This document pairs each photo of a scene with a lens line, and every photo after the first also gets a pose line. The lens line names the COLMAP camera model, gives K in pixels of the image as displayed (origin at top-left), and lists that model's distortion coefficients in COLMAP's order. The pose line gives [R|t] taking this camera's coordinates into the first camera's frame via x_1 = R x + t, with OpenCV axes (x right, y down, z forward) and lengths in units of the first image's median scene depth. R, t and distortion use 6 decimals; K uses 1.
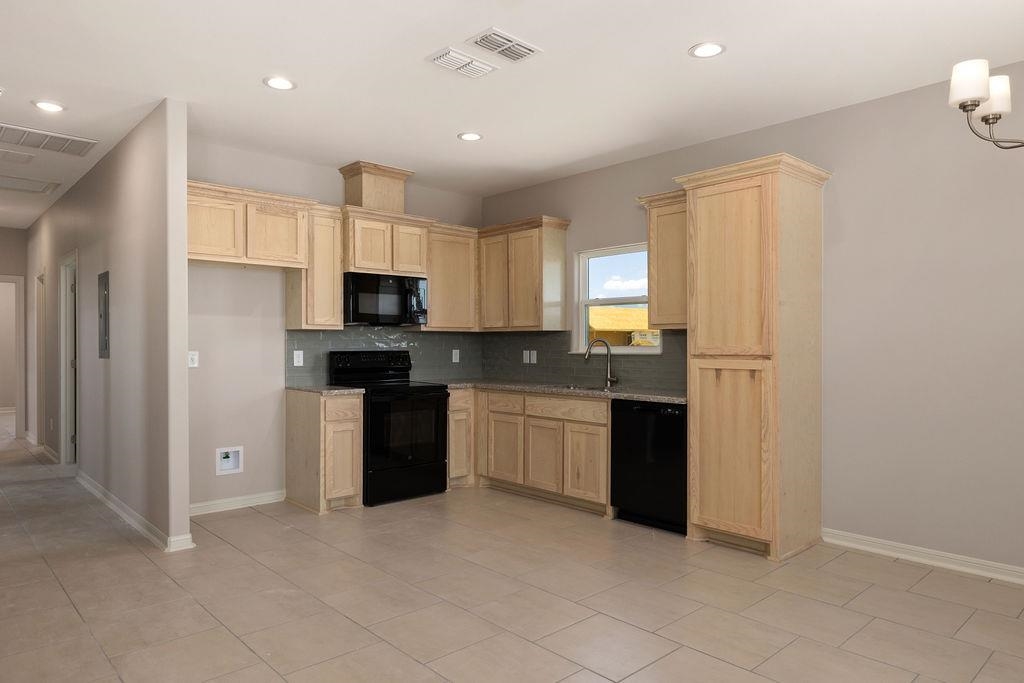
lens RADIAL K [[659.5, 0, 509.7], [0, 659.5, 347.3], [0, 0, 1]] dist [-0.005297, -0.003764]
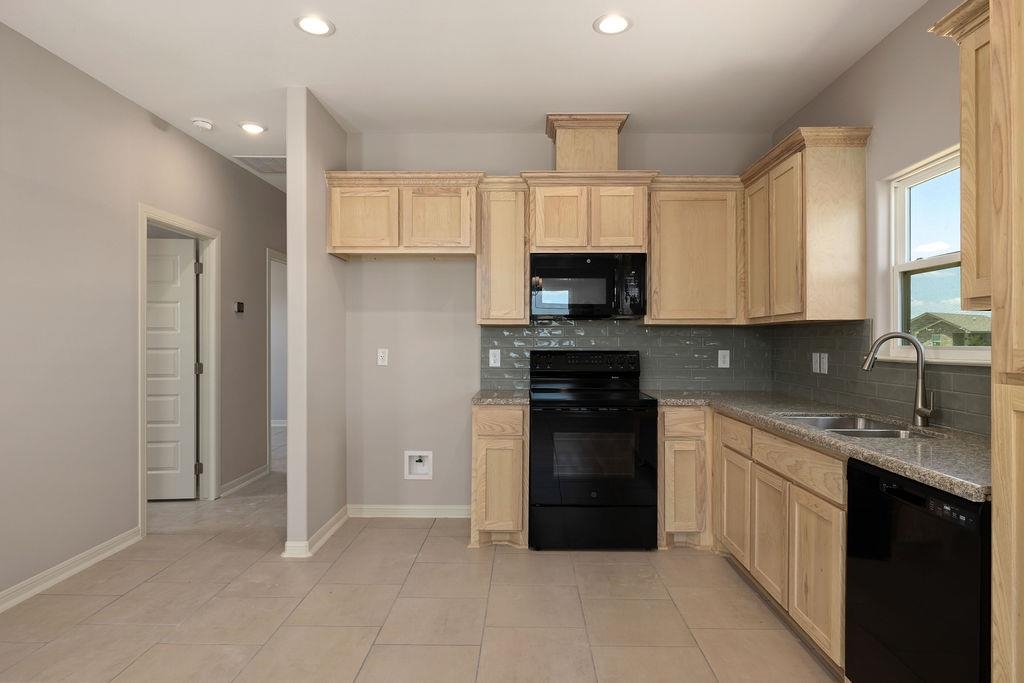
lens RADIAL K [[579.9, 0, 551.0], [0, 579.9, 342.2], [0, 0, 1]] dist [0.006799, -0.000891]
pose [[0.723181, 0.002566, -0.690654, 0.287424], [-0.006335, 0.999976, -0.002918, -0.002861], [0.690629, 0.006486, 0.723180, 0.530984]]
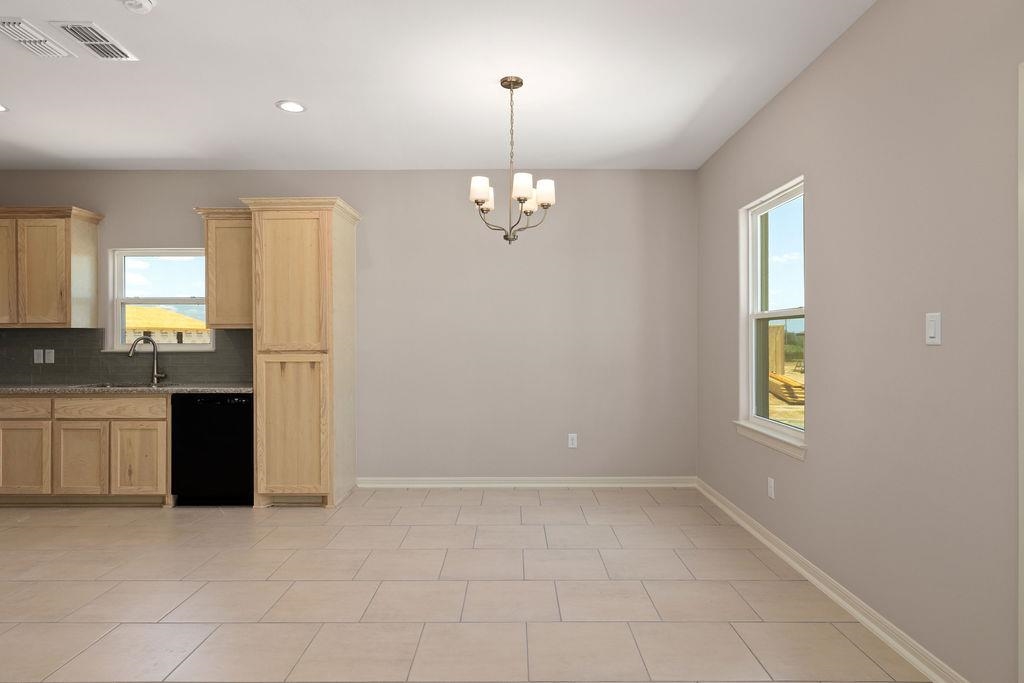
lens RADIAL K [[579.9, 0, 520.9], [0, 579.9, 342.1], [0, 0, 1]] dist [0.006799, -0.000891]
pose [[0.666039, -0.002296, 0.745913, -0.166687], [0.005832, 0.999981, -0.002130, 0.000453], [-0.745894, 0.005769, 0.666040, -0.040413]]
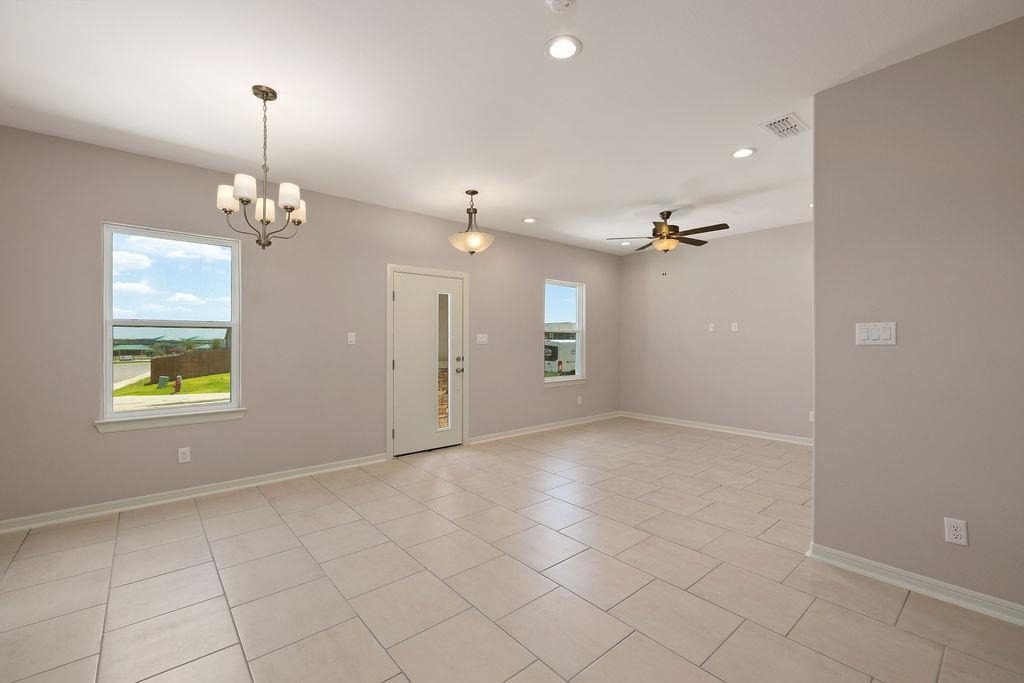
lens RADIAL K [[432.3, 0, 508.1], [0, 432.3, 340.1], [0, 0, 1]] dist [0.009906, -0.000702]
pose [[-0.999556, 0.000930, 0.029776, 0.037094], [0.001071, 0.999988, 0.004722, -0.010683], [-0.029771, 0.004752, -0.999545, 0.981305]]
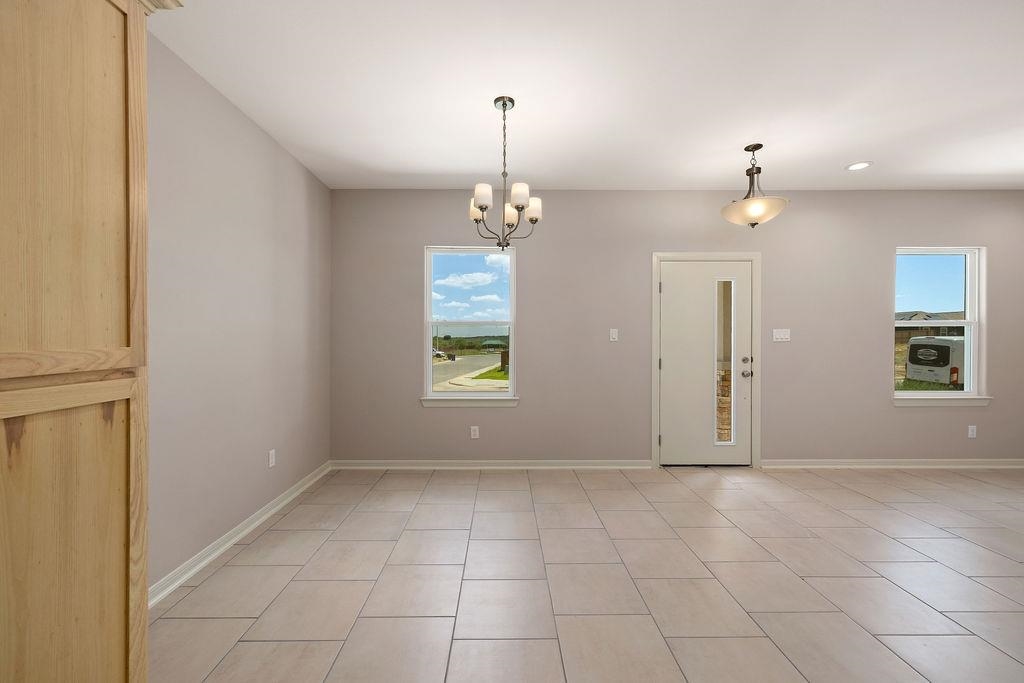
lens RADIAL K [[432.3, 0, 516.7], [0, 432.3, 338.3], [0, 0, 1]] dist [0.009906, -0.000702]
pose [[-0.755618, -0.000668, 0.655012, -0.036190], [0.003955, 0.999977, 0.005581, -0.008885], [-0.655001, 0.006807, -0.755598, 0.865134]]
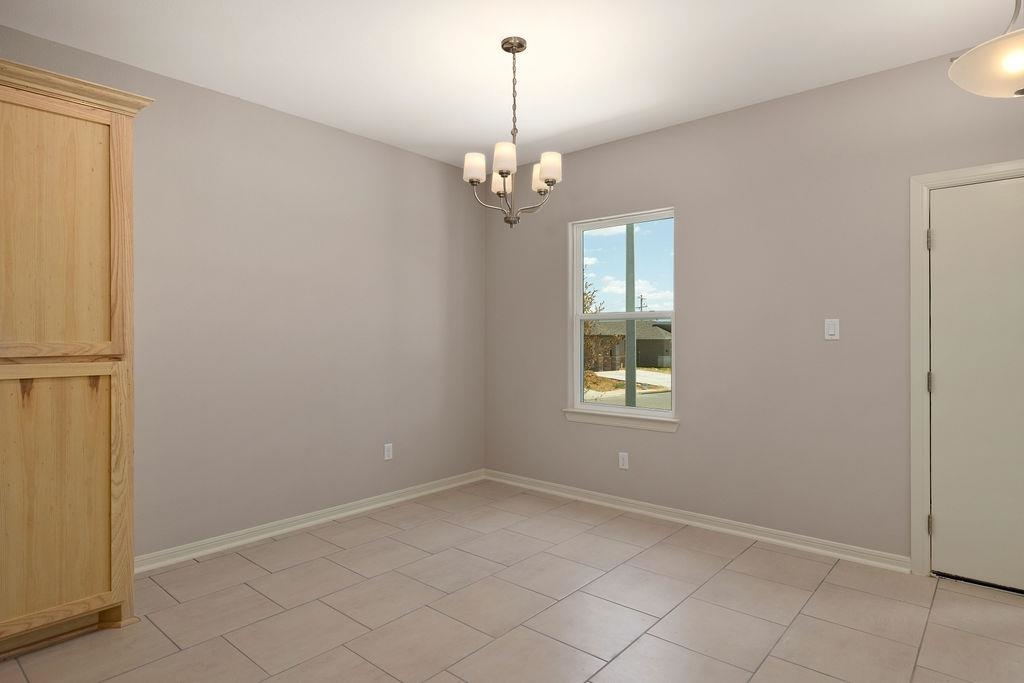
lens RADIAL K [[579.9, 0, 514.5], [0, 579.9, 333.6], [0, 0, 1]] dist [0.006799, -0.000891]
pose [[-0.127121, 0.006151, 0.991868, -0.265517], [0.008751, 0.999949, -0.005079, -0.003989], [-0.991849, 0.008034, -0.127169, 0.519003]]
